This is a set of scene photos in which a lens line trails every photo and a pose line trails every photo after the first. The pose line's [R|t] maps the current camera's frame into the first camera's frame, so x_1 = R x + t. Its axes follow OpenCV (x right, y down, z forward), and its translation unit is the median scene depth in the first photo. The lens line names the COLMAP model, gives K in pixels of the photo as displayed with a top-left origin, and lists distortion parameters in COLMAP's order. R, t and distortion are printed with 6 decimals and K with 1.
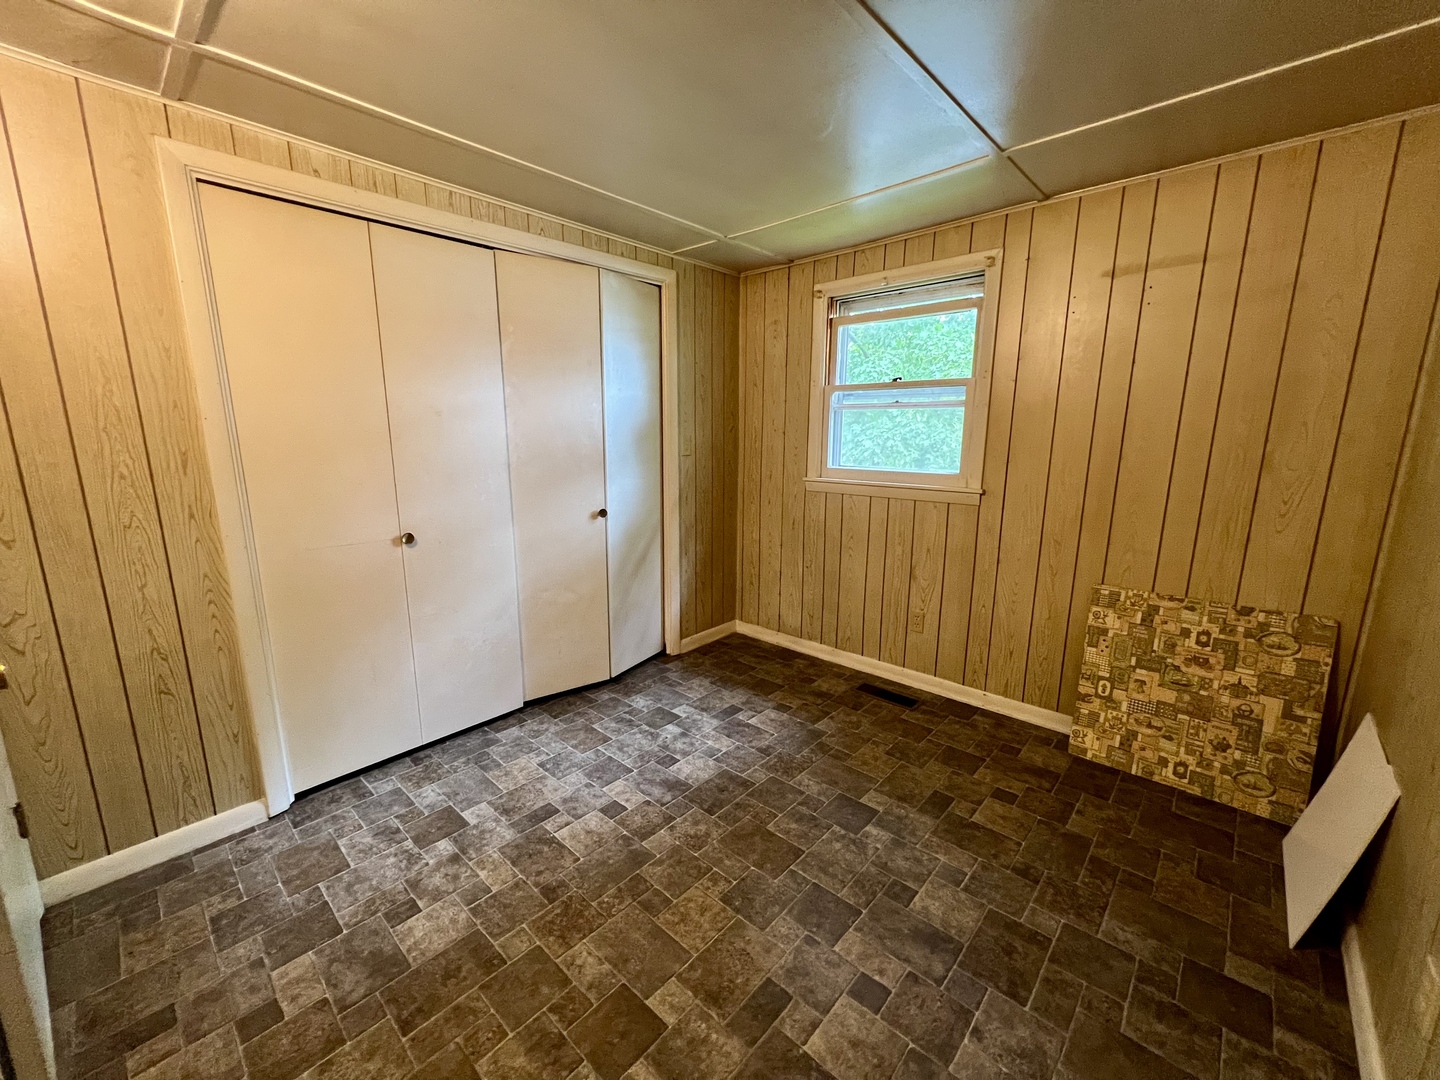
lens RADIAL K [[567.3, 0, 714.1], [0, 567.3, 536.2], [0, 0, 1]] dist [-0.000849, -0.000148]
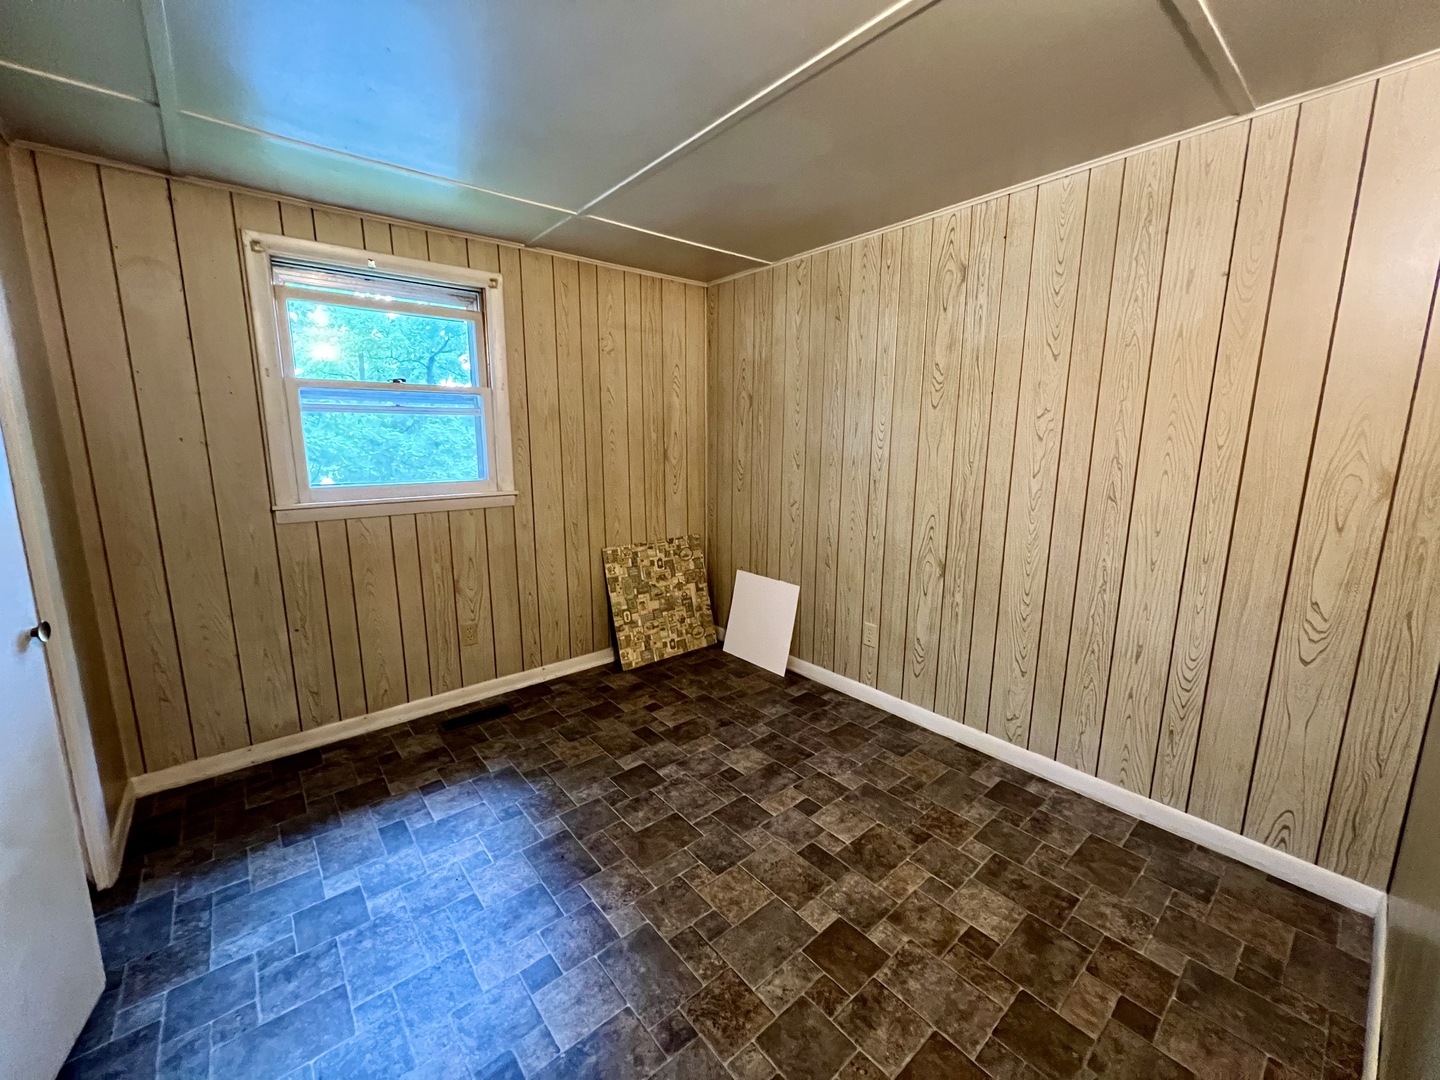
lens RADIAL K [[572.6, 0, 720.0], [0, 572.6, 540.0], [0, 0, 1]] dist [-0.002118, -0.000107]
pose [[0.130450, -0.177192, 0.975492, -0.707497], [0.188437, 0.970397, 0.151067, -0.100962], [-0.973383, 0.164112, 0.159978, 0.549270]]
